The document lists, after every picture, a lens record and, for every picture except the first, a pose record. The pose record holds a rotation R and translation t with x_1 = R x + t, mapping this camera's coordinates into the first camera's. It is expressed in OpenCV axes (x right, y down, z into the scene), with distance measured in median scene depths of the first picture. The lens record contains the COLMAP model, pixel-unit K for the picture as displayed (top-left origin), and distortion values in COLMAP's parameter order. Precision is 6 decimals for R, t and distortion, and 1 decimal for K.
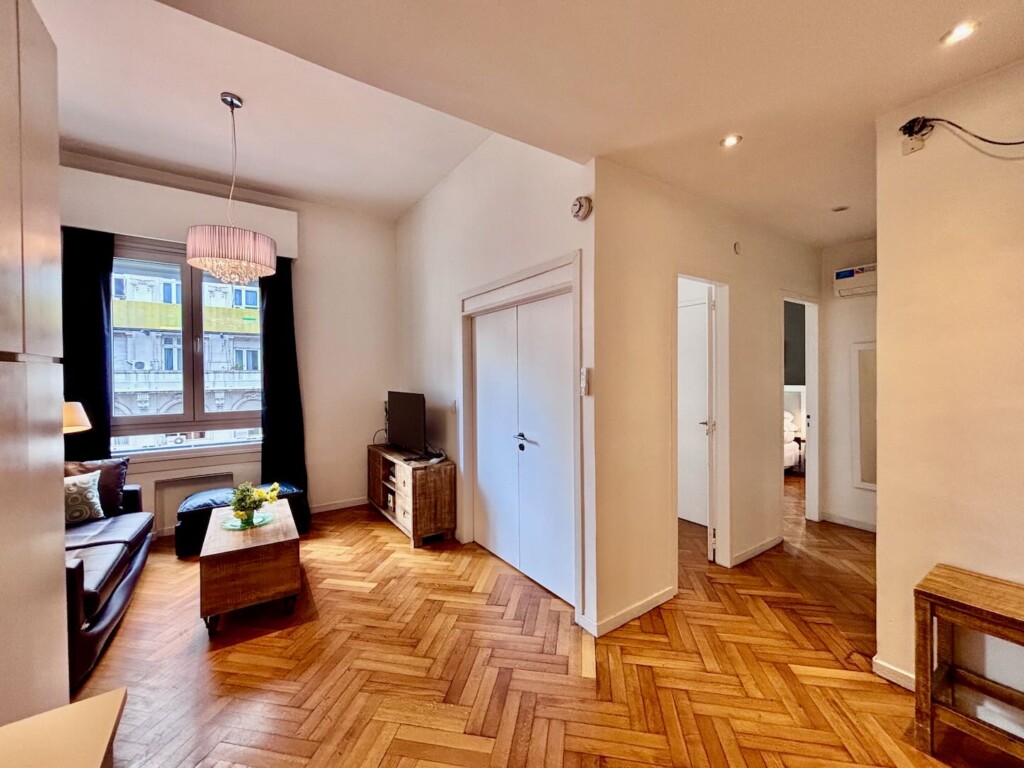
lens RADIAL K [[415.4, 0, 521.5], [0, 415.4, 379.8], [0, 0, 1]] dist [-0.000138, -0.000119]
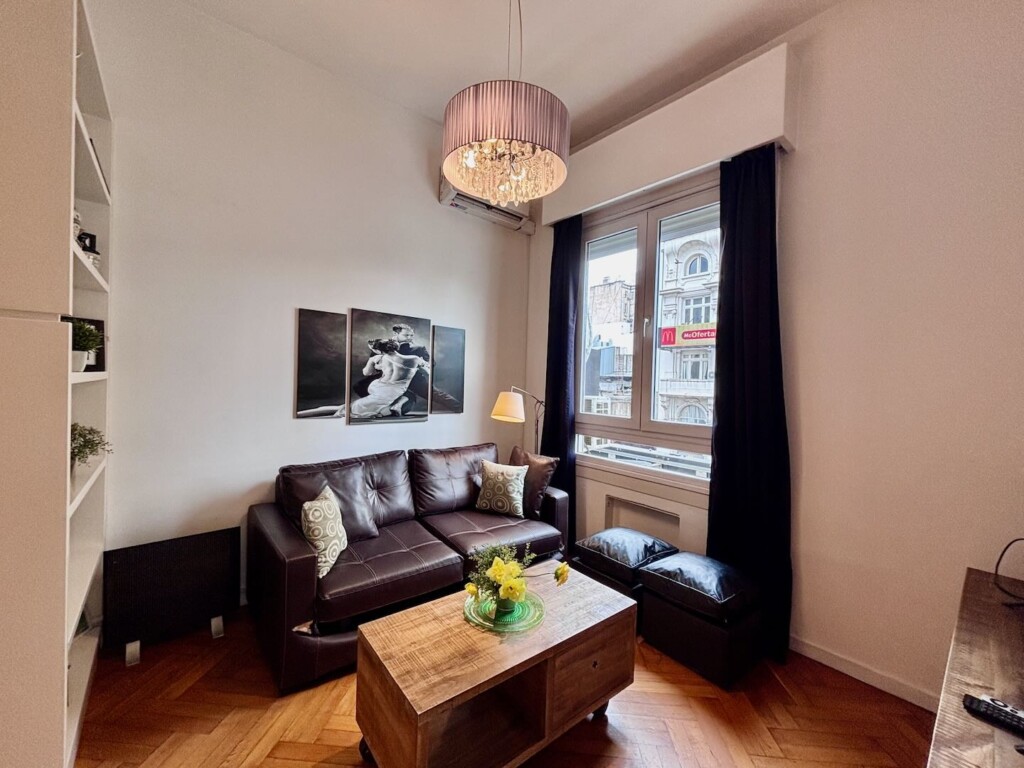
lens RADIAL K [[409.0, 0, 511.6], [0, 409.0, 386.5], [0, 0, 1]] dist [-0.000118, 0.000762]
pose [[0.082493, 0.023387, -0.996317, -0.075039], [-0.039995, 0.998997, 0.020139, 0.015769], [0.995789, 0.038186, 0.083346, 0.724569]]
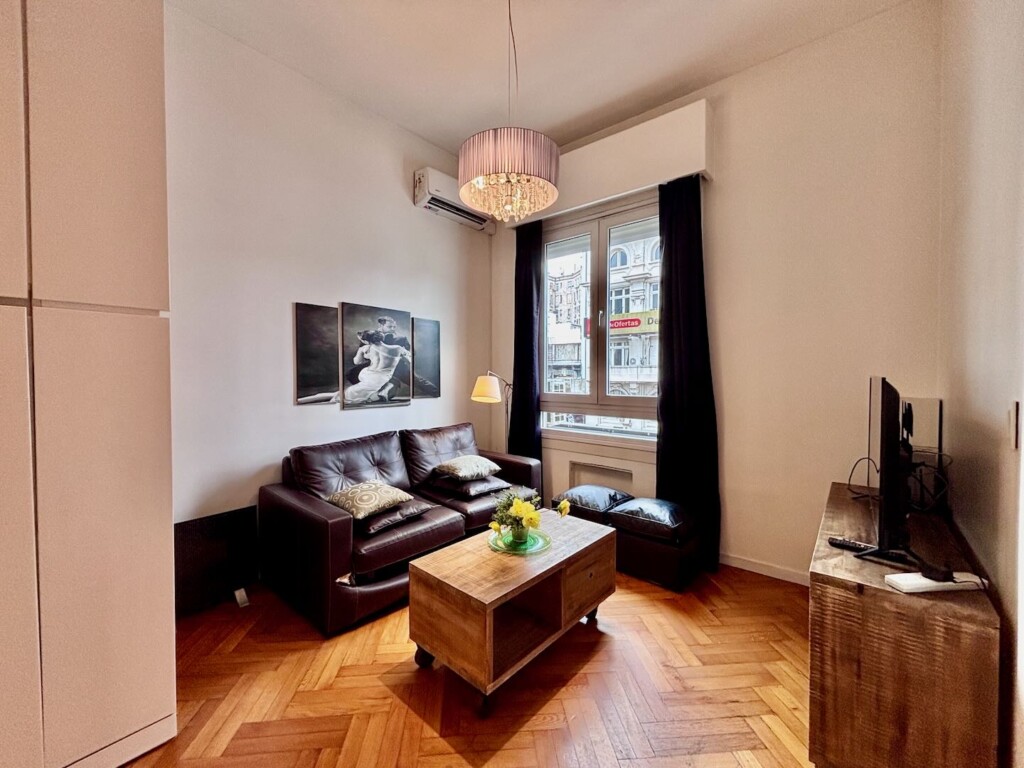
lens RADIAL K [[410.7, 0, 505.7], [0, 410.7, 382.2], [0, 0, 1]] dist [-0.000390, -0.000165]
pose [[0.242303, 0.027978, -0.969797, 0.022142], [-0.010993, 0.999599, 0.026091, 0.032677], [0.970138, 0.004339, 0.242514, 0.608736]]
